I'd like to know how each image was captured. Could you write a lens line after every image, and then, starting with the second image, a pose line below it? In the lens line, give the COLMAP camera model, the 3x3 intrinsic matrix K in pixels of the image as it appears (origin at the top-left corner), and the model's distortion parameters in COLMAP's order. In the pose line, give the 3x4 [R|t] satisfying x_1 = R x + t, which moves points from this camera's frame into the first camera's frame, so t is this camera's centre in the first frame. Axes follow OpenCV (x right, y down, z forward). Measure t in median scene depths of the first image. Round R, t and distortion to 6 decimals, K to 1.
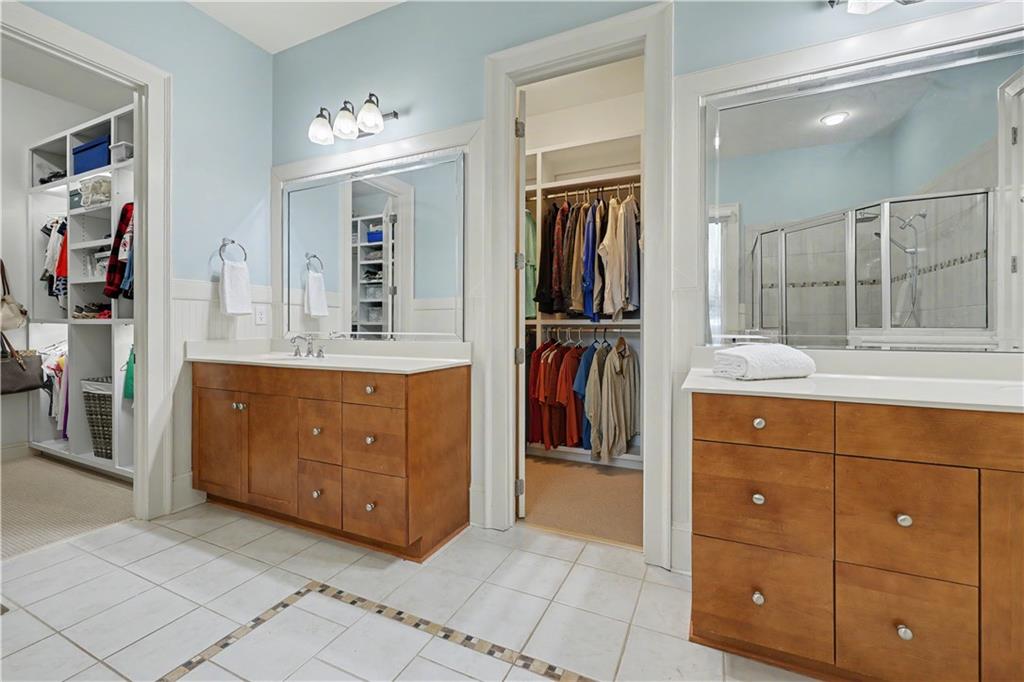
lens RADIAL K [[433.7, 0, 510.9], [0, 433.7, 326.1], [0, 0, 1]] dist [-0.001010, 0.000373]
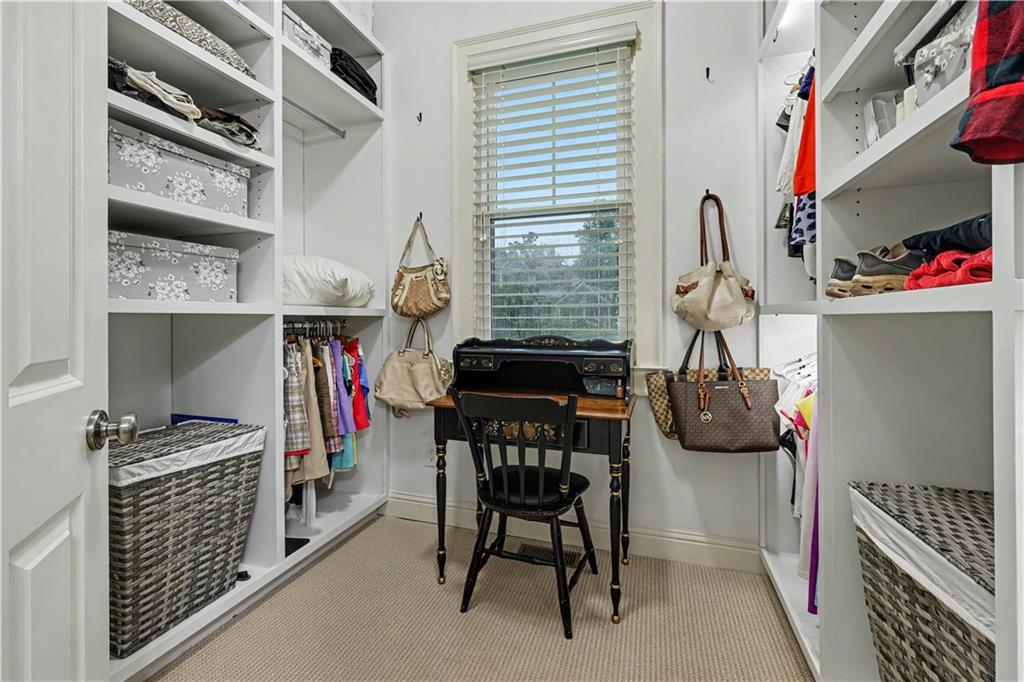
lens RADIAL K [[433.7, 0, 510.9], [0, 433.7, 326.1], [0, 0, 1]] dist [-0.001010, 0.000373]
pose [[0.124184, 0.009742, -0.992211, -0.826814], [0.006243, 0.999924, 0.010599, -0.001076], [0.992240, -0.007511, 0.124114, 0.835190]]
